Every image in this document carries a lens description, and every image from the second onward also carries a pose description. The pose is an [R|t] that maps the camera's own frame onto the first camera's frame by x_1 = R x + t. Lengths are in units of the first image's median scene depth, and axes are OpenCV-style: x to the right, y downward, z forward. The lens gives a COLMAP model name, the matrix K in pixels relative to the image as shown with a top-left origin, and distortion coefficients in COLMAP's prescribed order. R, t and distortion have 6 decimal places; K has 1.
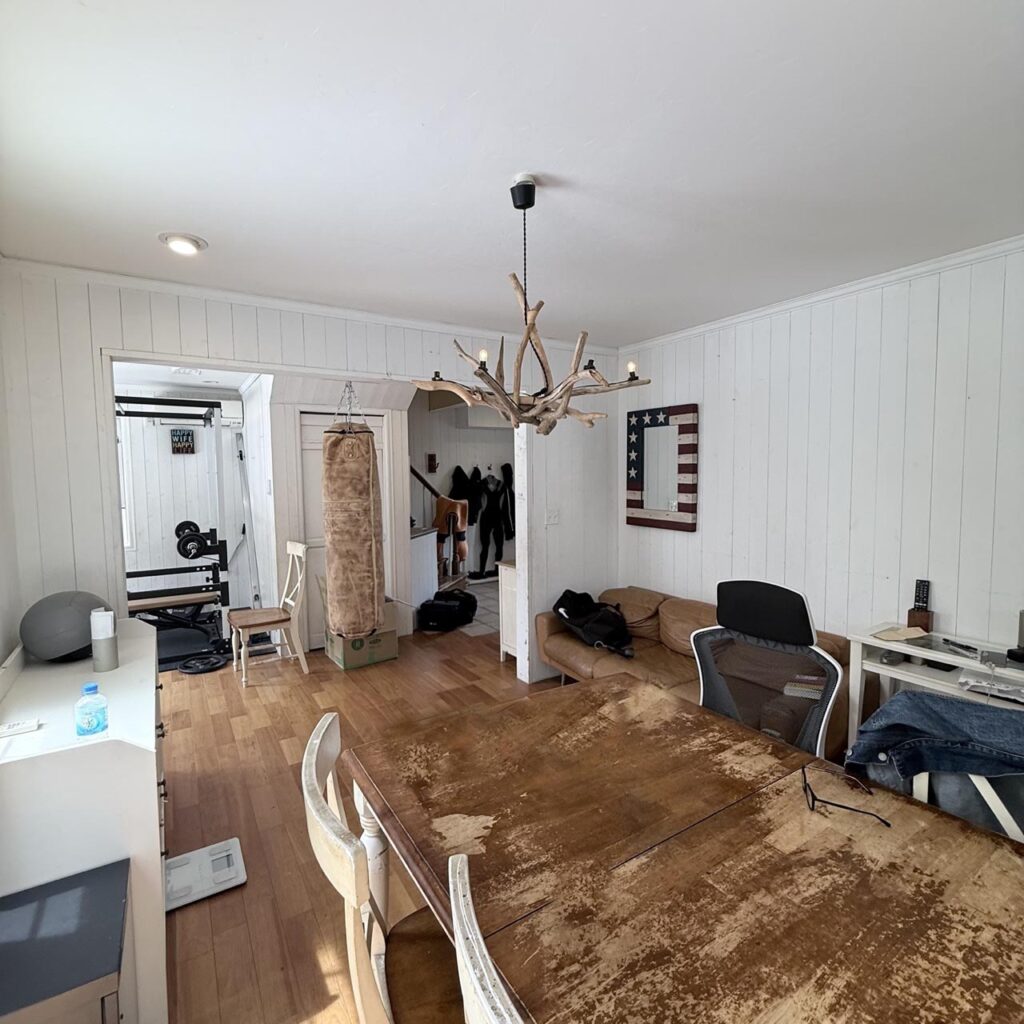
lens RADIAL K [[543.4, 0, 513.5], [0, 543.4, 510.3], [0, 0, 1]] dist [0.003620, -0.001103]
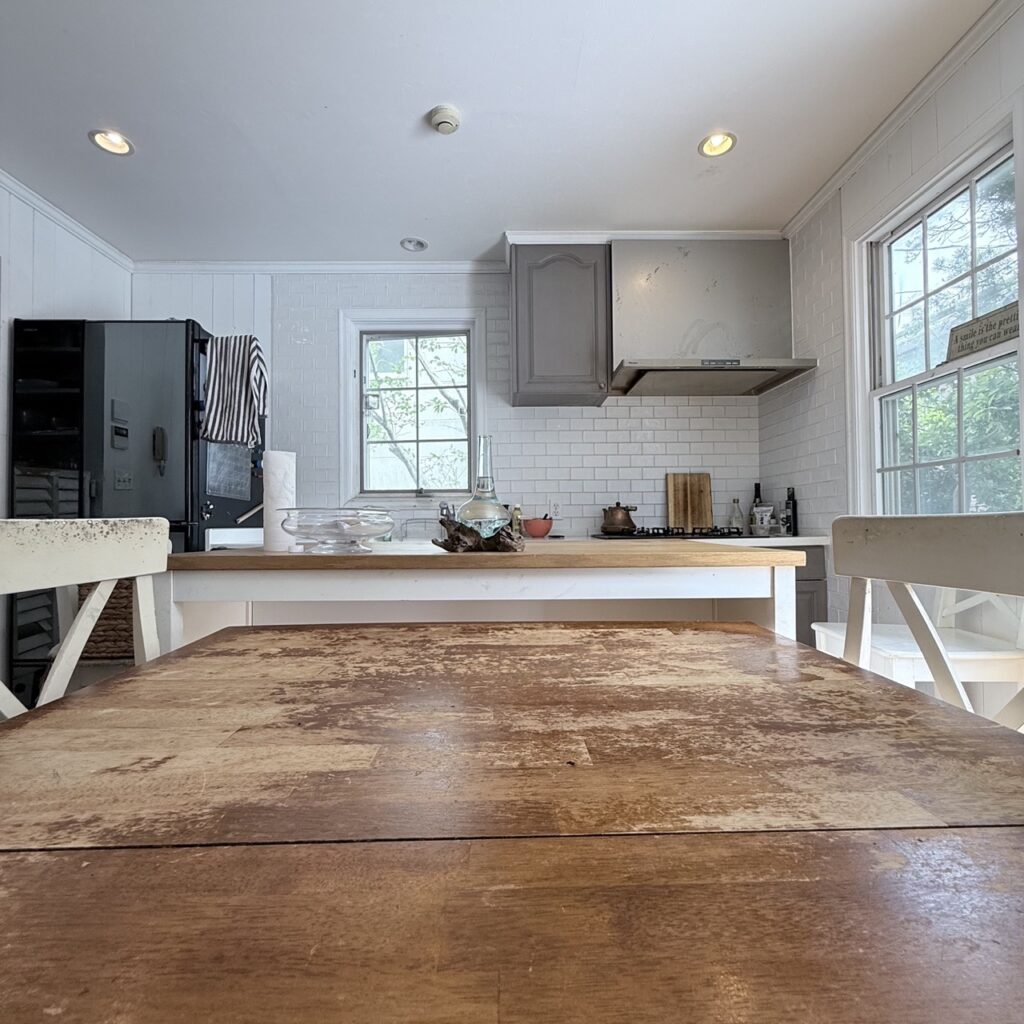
lens RADIAL K [[543.4, 0, 511.7], [0, 543.4, 511.1], [0, 0, 1]] dist [0.003620, -0.001103]
pose [[-0.850613, 0.030725, 0.524894, 0.100606], [0.053930, 0.998124, 0.028969, 0.282594], [-0.523019, 0.052949, -0.850675, 0.894162]]
